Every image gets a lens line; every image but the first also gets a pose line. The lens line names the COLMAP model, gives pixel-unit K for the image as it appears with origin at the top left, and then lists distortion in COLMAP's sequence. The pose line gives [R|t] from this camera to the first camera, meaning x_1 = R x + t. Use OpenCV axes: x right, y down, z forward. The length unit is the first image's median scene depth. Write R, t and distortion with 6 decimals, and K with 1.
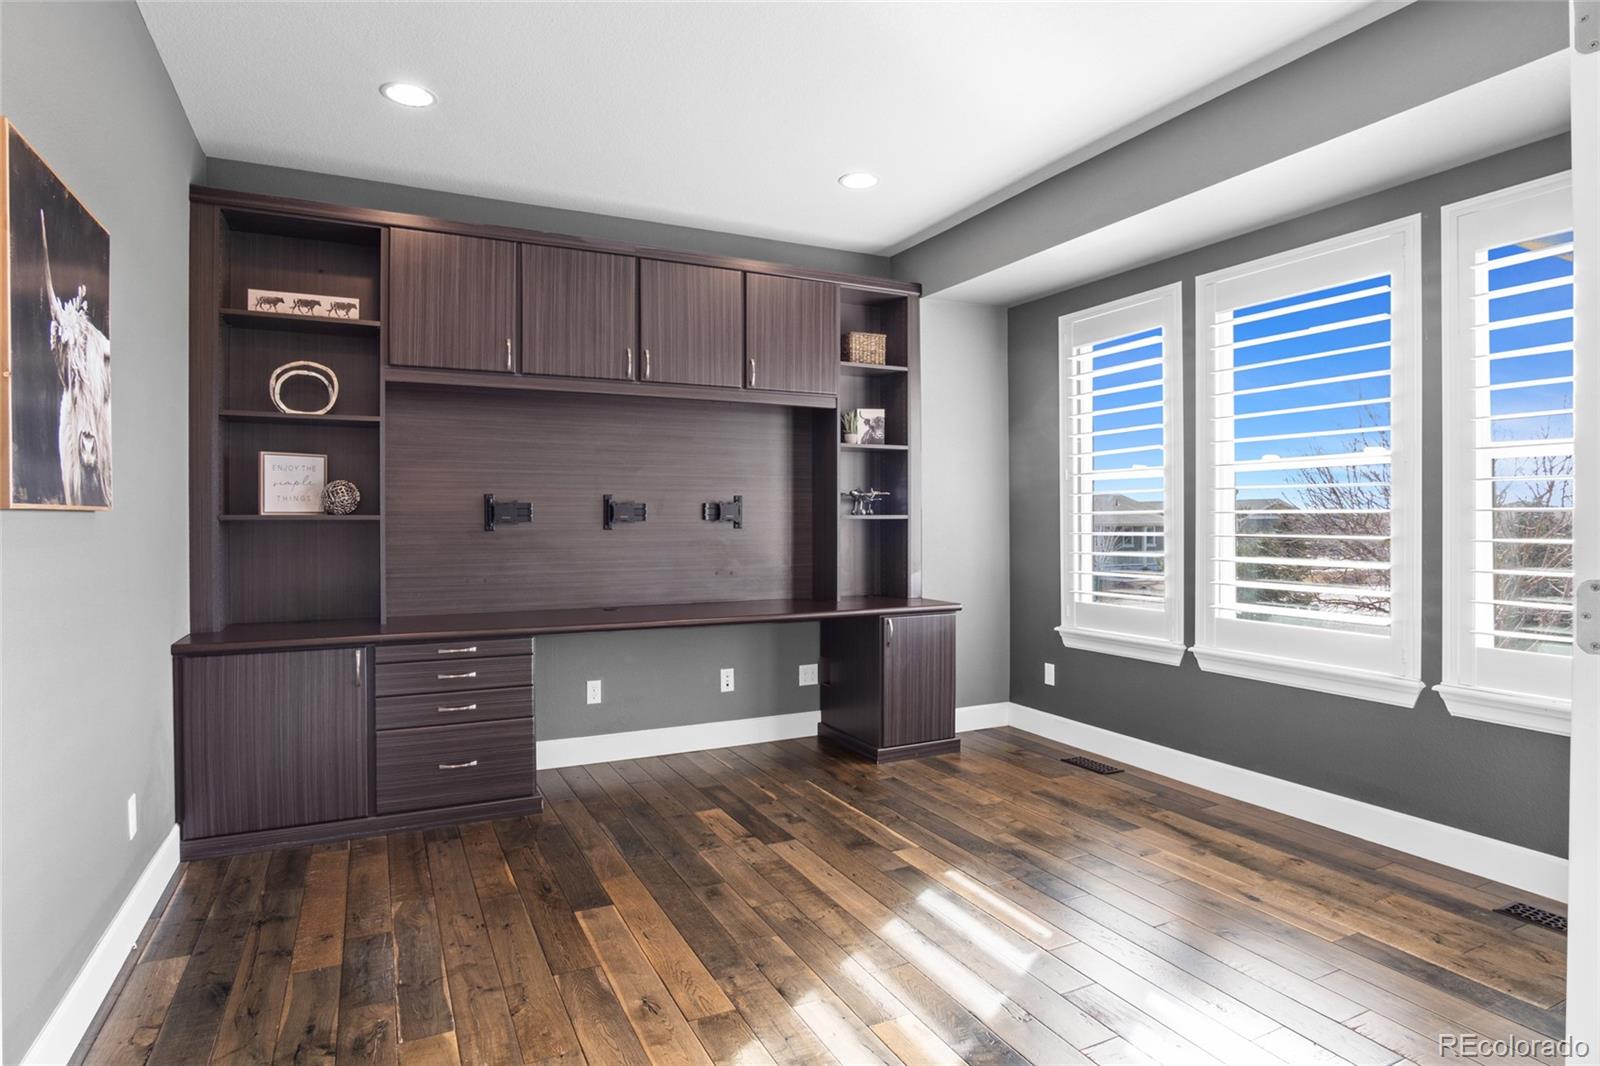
lens RADIAL K [[871.9, 0, 795.2], [0, 871.9, 518.1], [0, 0, 1]] dist [-0.033708, 0.007251]
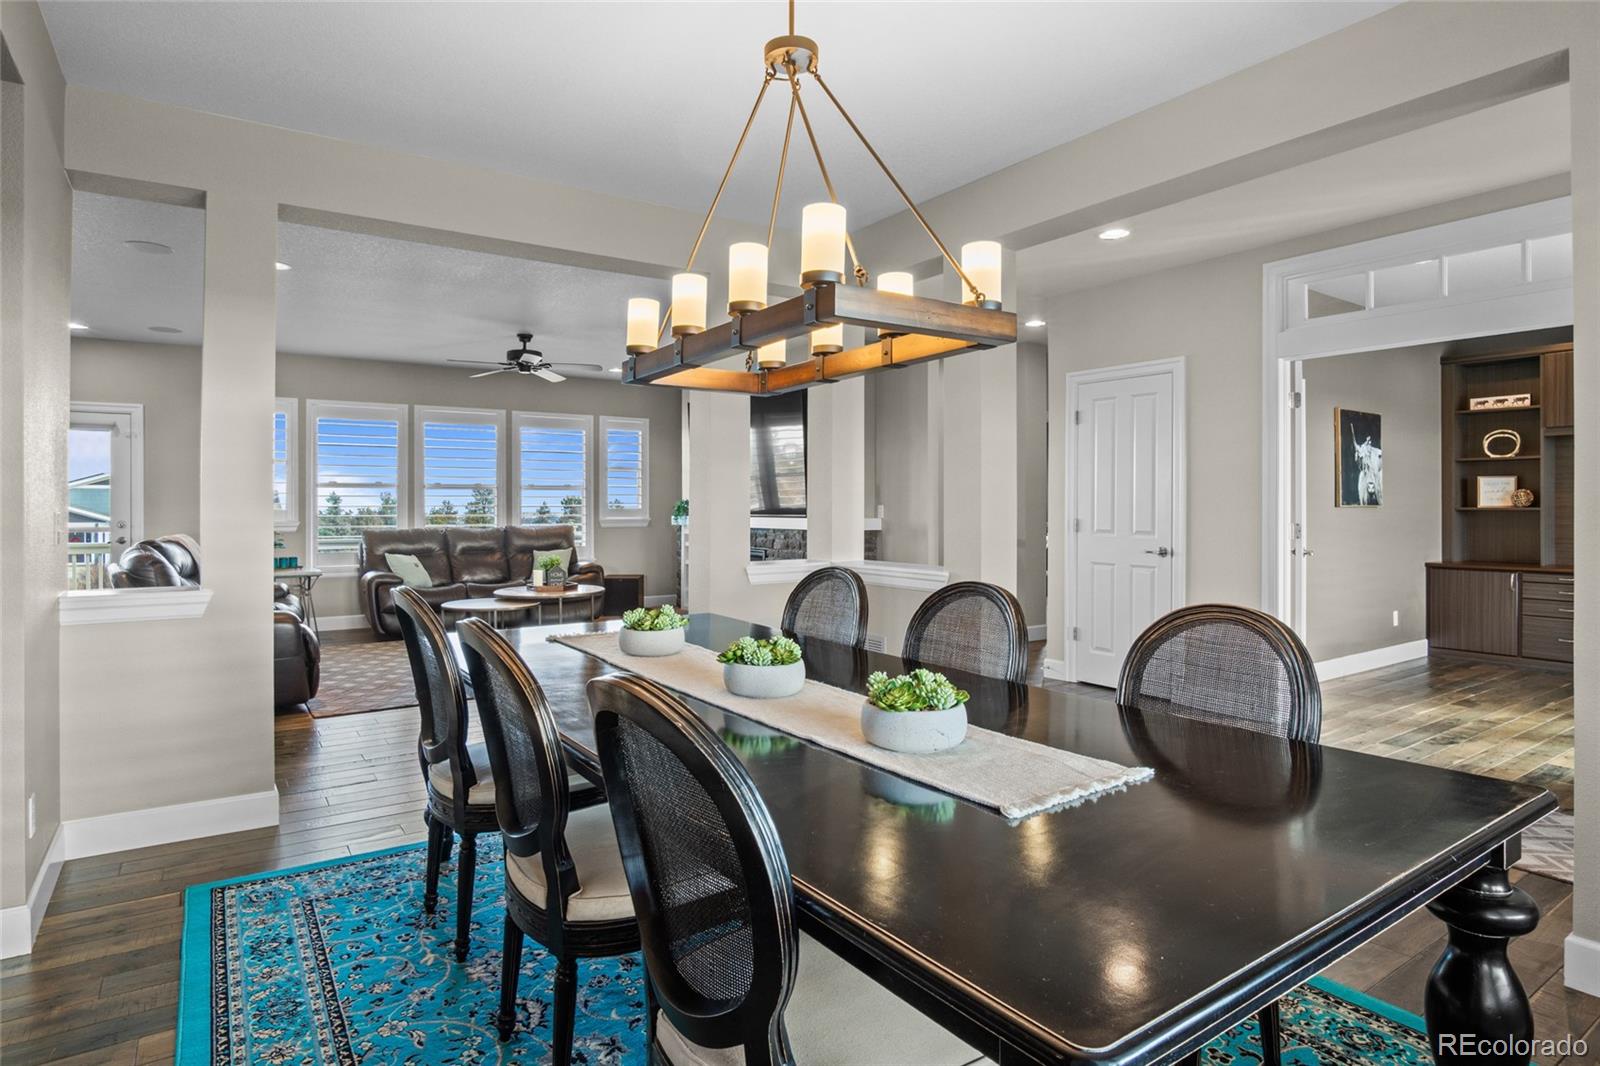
lens RADIAL K [[871.9, 0, 796.3], [0, 871.9, 506.8], [0, 0, 1]] dist [-0.033708, 0.007251]
pose [[0.145651, 0.002620, -0.989333, 1.137631], [-0.001782, 0.999996, 0.002386, -0.007005], [0.989334, 0.001415, 0.145655, -0.887656]]
